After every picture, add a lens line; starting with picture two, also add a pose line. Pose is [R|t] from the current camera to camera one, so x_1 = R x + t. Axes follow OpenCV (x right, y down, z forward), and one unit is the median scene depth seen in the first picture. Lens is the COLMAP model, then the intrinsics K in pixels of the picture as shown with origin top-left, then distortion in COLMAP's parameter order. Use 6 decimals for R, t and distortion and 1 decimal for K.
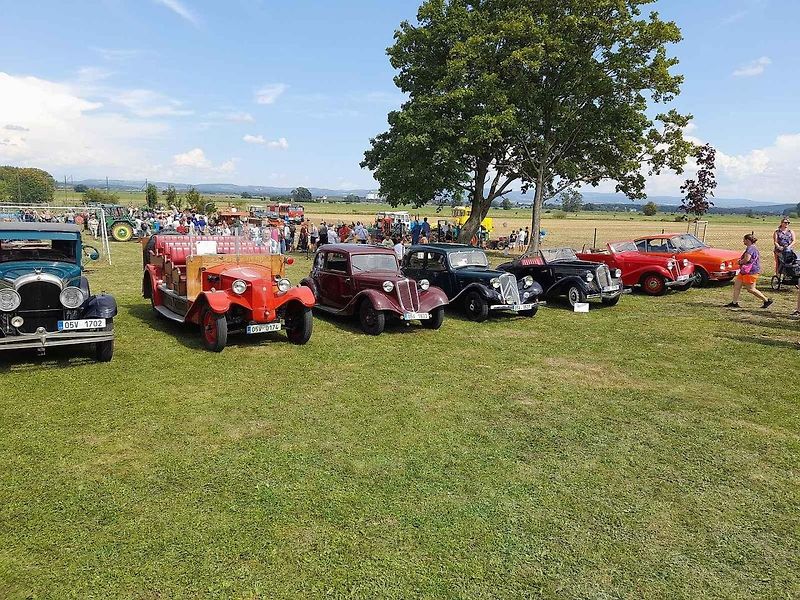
lens RADIAL K [[563.3, 0, 401.5], [0, 563.3, 303.9], [0, 0, 1]] dist [0.028430, -0.019160]
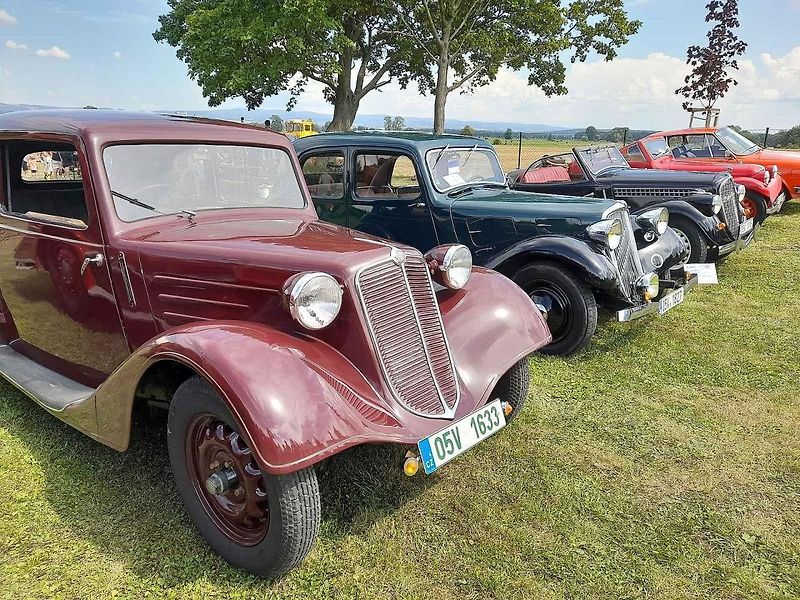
lens RADIAL K [[563.3, 0, 406.7], [0, 563.3, 299.6], [0, 0, 1]] dist [0.028430, -0.019160]
pose [[0.951057, -0.087191, 0.296459, -0.028330], [0.051537, 0.990686, 0.126036, -0.029786], [-0.304687, -0.104589, 0.946693, 0.457874]]
